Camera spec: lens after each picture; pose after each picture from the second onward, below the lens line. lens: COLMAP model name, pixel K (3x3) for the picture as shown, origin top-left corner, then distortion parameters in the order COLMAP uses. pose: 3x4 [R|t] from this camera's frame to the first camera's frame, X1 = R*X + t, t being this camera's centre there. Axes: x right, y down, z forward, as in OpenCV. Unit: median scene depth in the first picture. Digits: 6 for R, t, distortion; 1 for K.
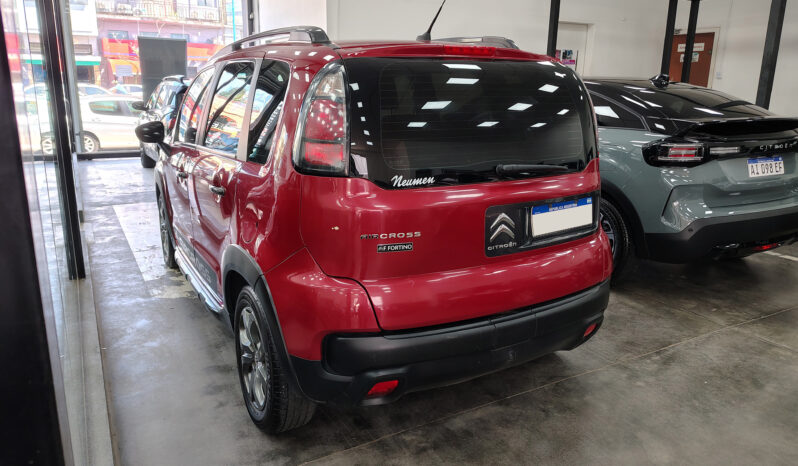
lens RADIAL K [[583.2, 0, 389.2], [0, 583.2, 221.3], [0, 0, 1]] dist [-0.000859, -0.000853]
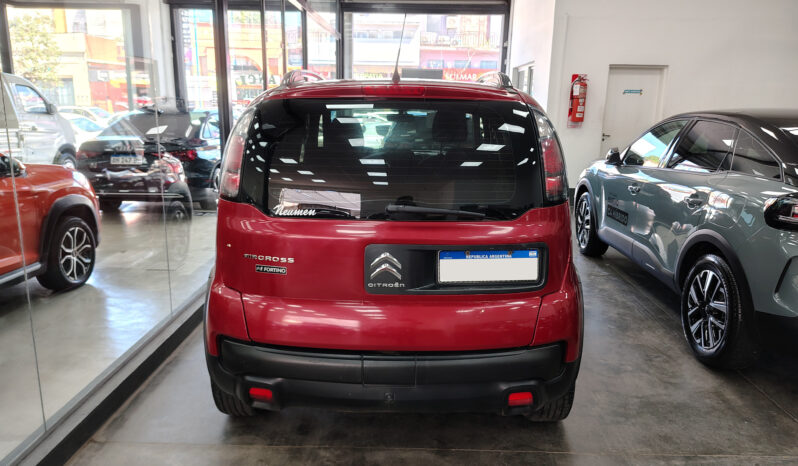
lens RADIAL K [[574.3, 0, 395.4], [0, 574.3, 233.5], [0, 0, 1]] dist [0.062957, -0.093569]
pose [[0.865365, 0.113895, -0.488028, 0.623176], [-0.121911, 0.992421, 0.015439, -0.057543], [0.486088, 0.046136, 0.872691, 0.132108]]
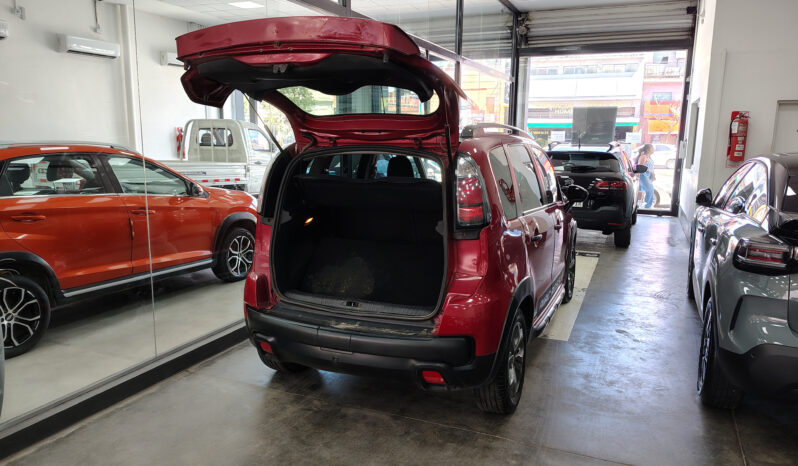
lens RADIAL K [[574.3, 0, 395.4], [0, 574.3, 233.5], [0, 0, 1]] dist [0.062957, -0.093569]
pose [[0.608235, 0.128778, -0.783241, 1.245604], [-0.185245, 0.982533, 0.017691, -0.105540], [0.771839, 0.134331, 0.621466, 0.207328]]
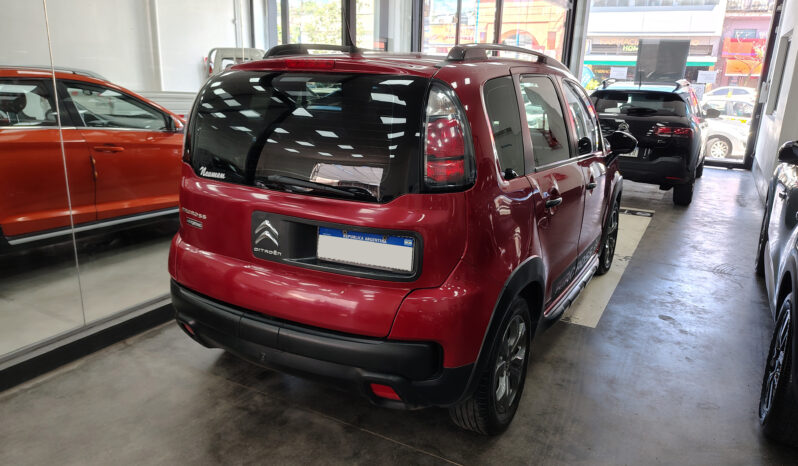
lens RADIAL K [[574.3, 0, 395.4], [0, 574.3, 233.5], [0, 0, 1]] dist [0.062957, -0.093569]
pose [[0.528386, 0.233308, -0.816318, 1.059506], [-0.216072, 0.966795, 0.136455, -0.165306], [0.821049, 0.104283, 0.561252, 0.554828]]
